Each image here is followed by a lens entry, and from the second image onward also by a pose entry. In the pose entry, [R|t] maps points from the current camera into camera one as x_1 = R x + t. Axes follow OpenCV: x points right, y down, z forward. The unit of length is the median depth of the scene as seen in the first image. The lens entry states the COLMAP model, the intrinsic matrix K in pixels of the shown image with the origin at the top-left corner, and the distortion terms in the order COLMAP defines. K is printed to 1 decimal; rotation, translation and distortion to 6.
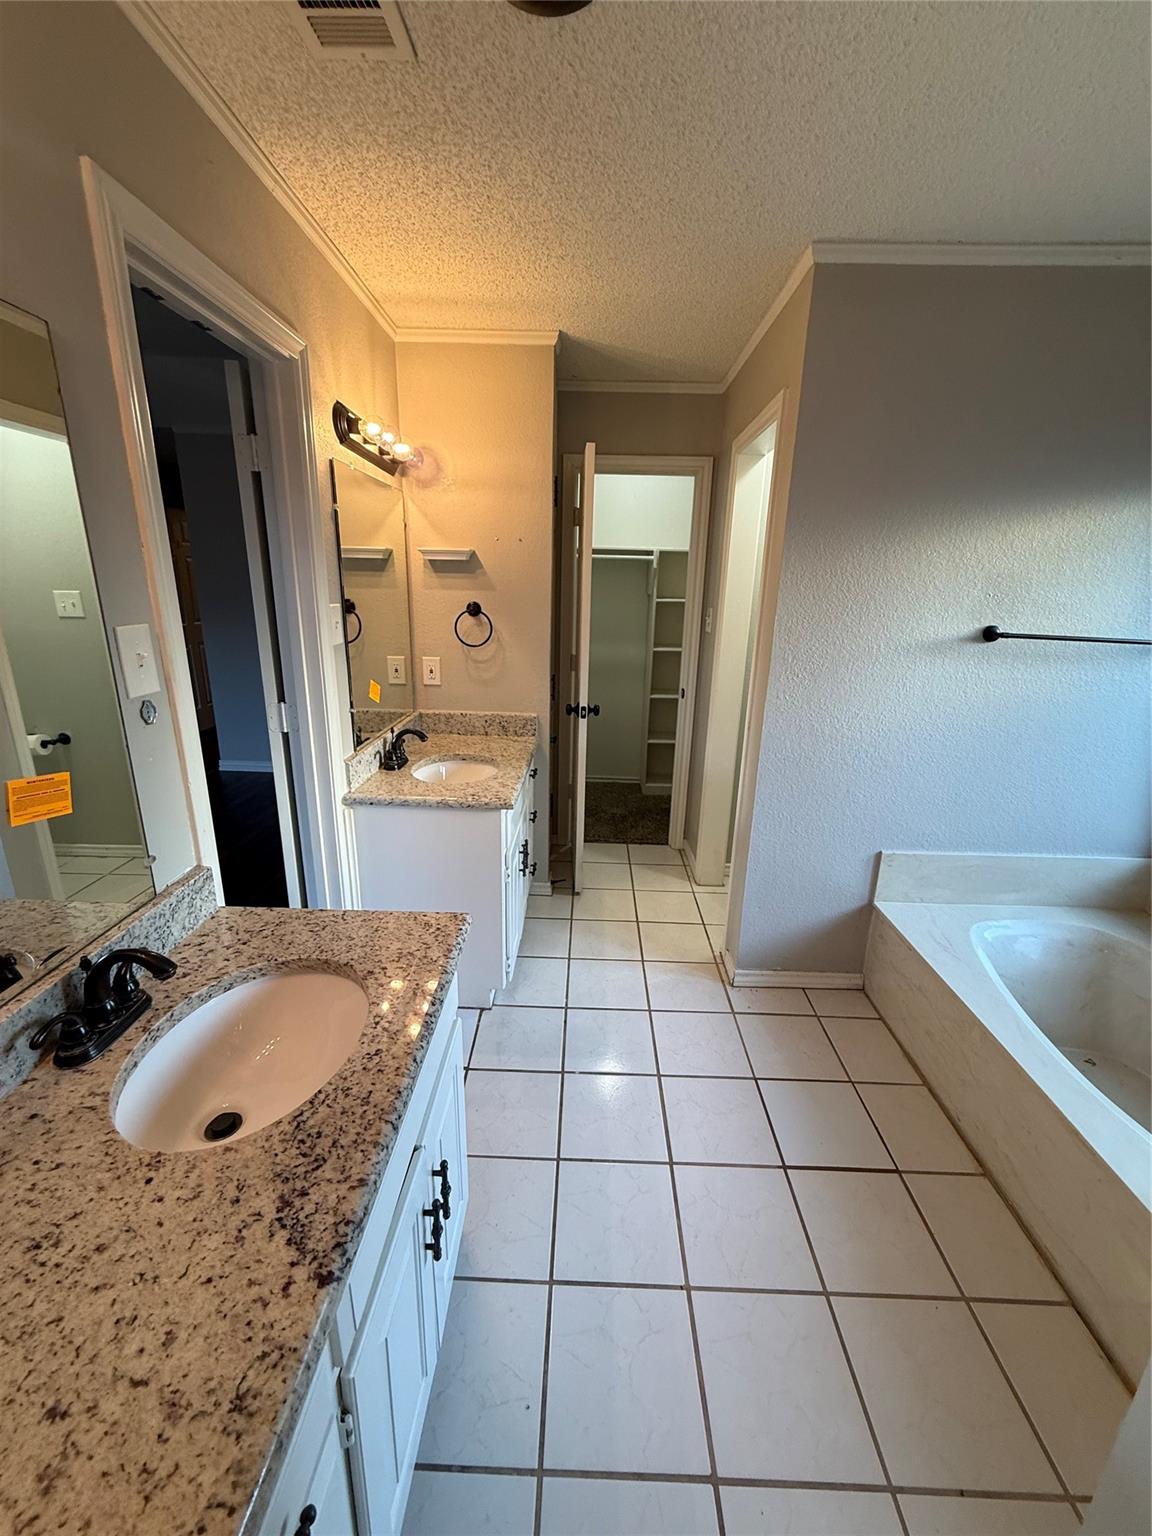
lens RADIAL K [[615.5, 0, 577.2], [0, 615.5, 763.3], [0, 0, 1]] dist [0.002844, -0.000122]
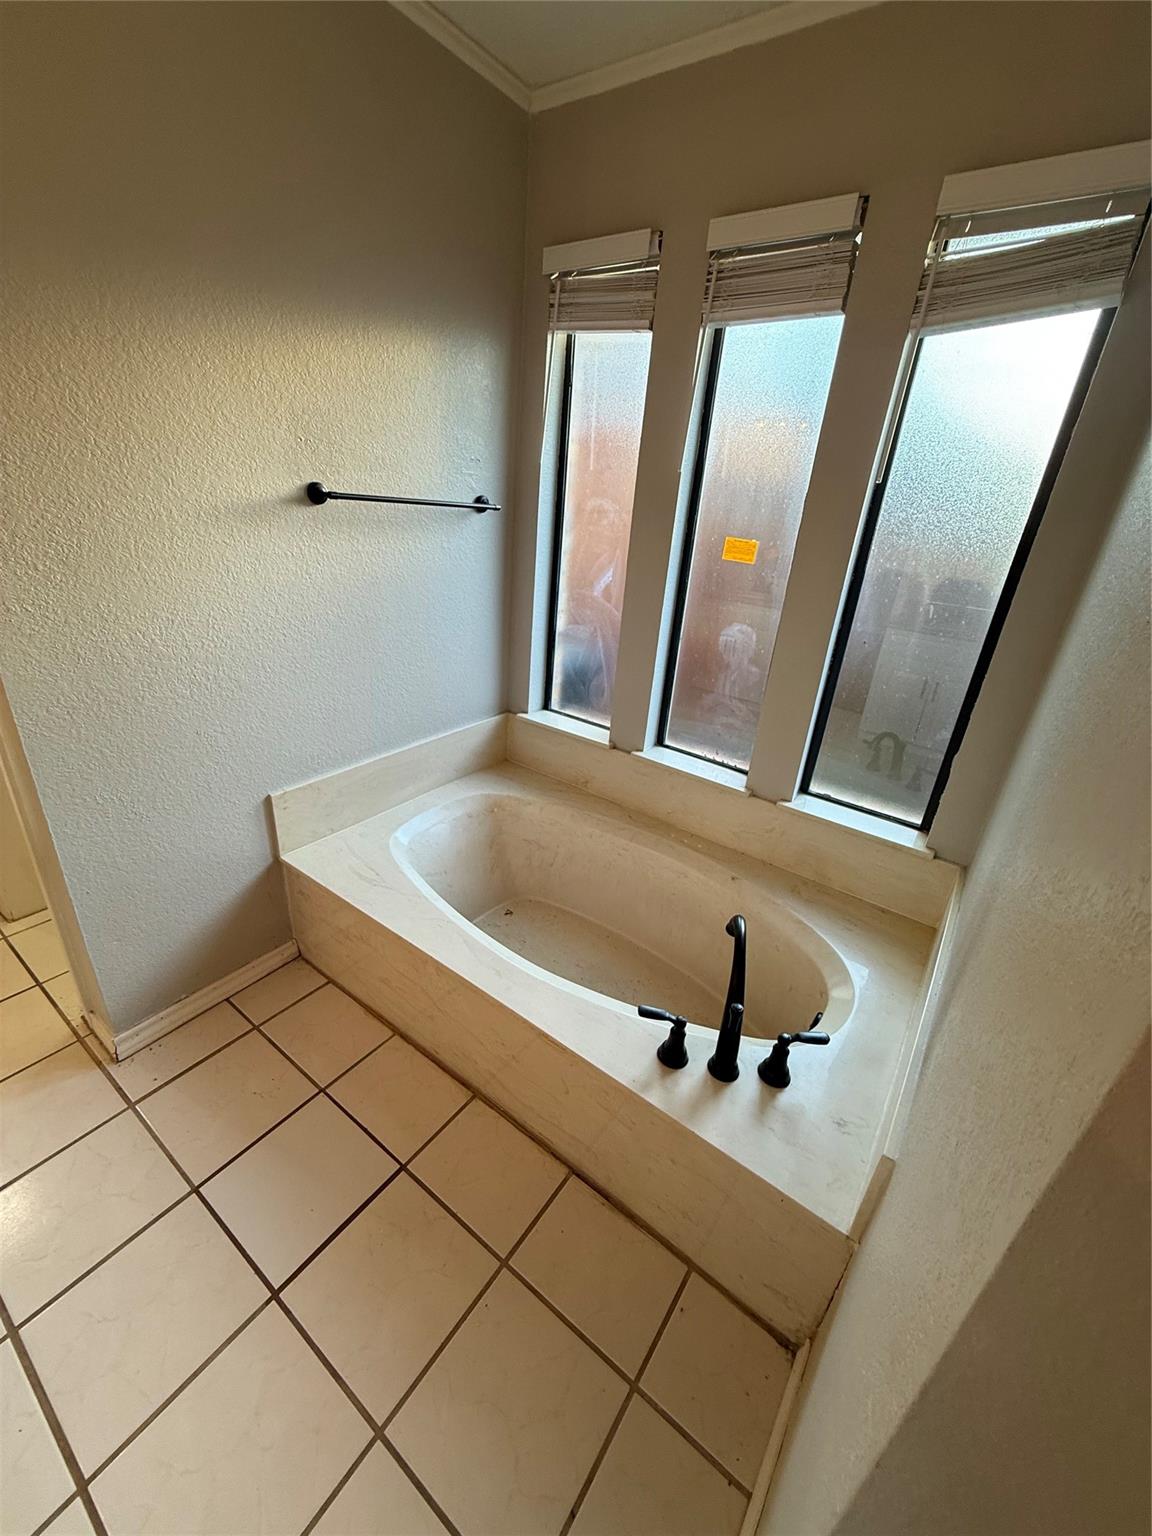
lens RADIAL K [[615.5, 0, 573.1], [0, 615.5, 763.2], [0, 0, 1]] dist [0.002844, -0.000122]
pose [[0.572492, -0.318948, 0.755331, 0.152772], [0.171816, 0.947450, 0.269848, -0.039678], [-0.801706, -0.024707, 0.597208, 0.255018]]
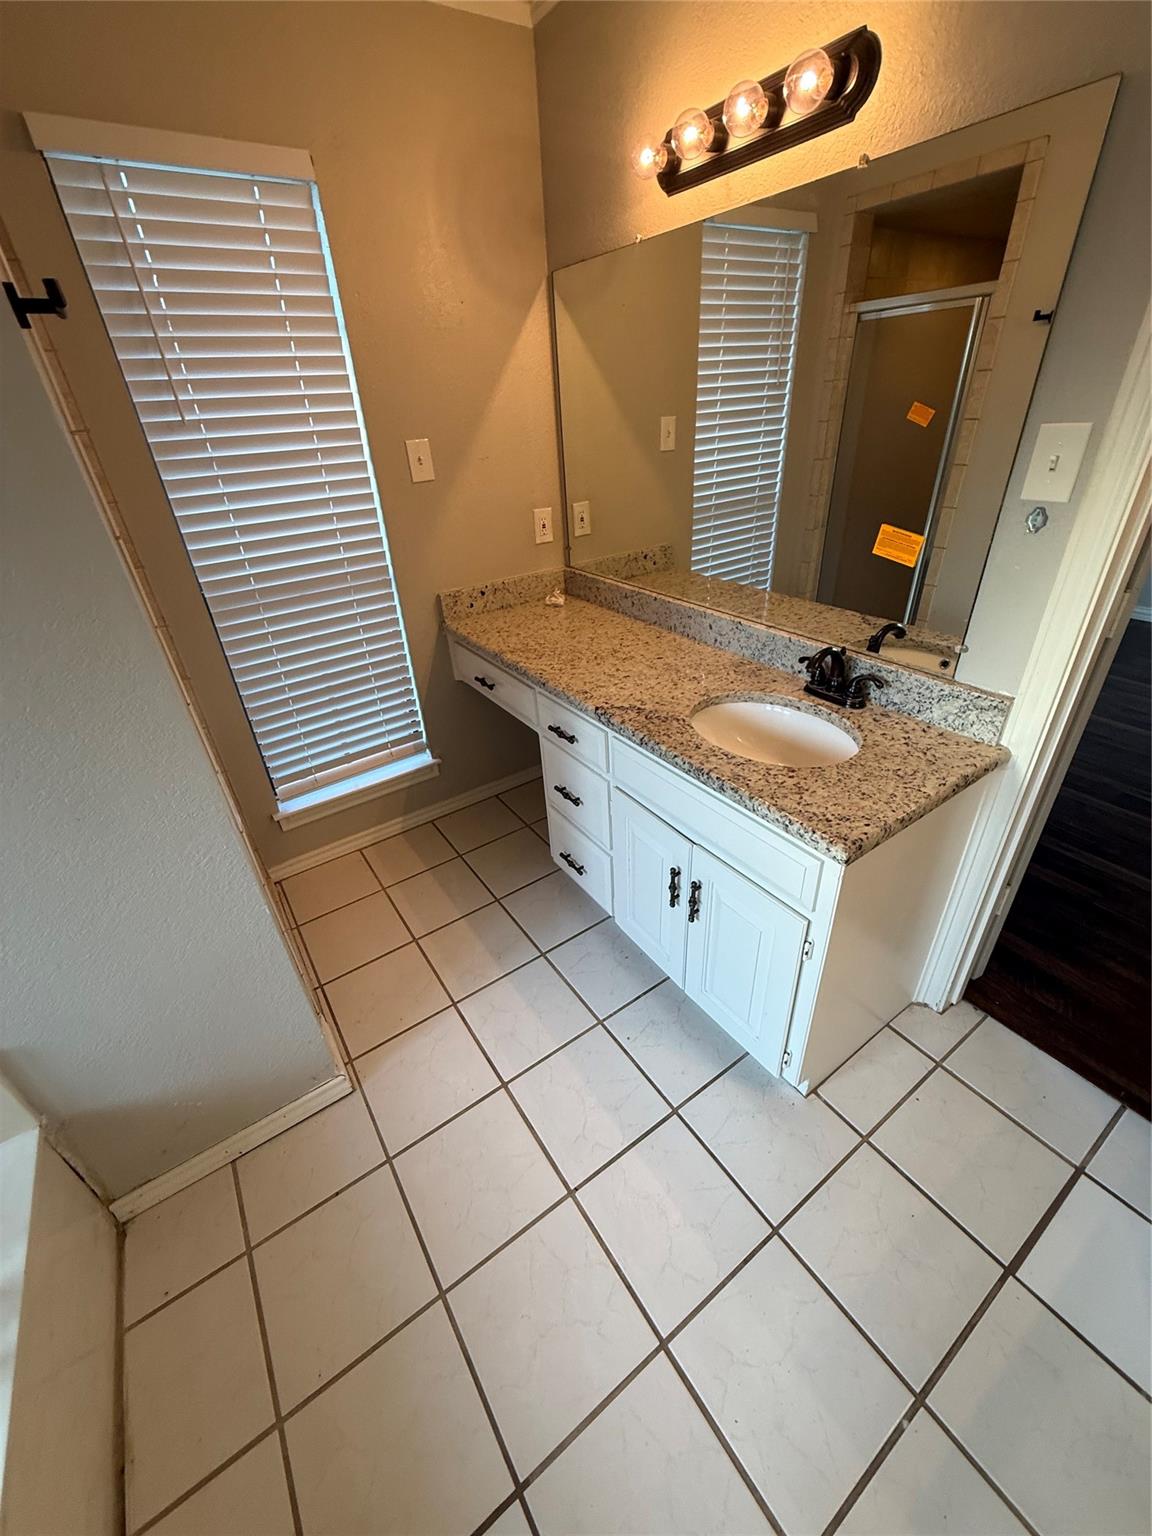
lens RADIAL K [[615.5, 0, 577.0], [0, 615.5, 767.6], [0, 0, 1]] dist [0.002844, -0.000122]
pose [[-0.814878, 0.318001, -0.484612, 0.466455], [-0.124975, 0.720012, 0.682615, -0.338990], [0.565999, 0.616813, -0.546980, 1.212985]]
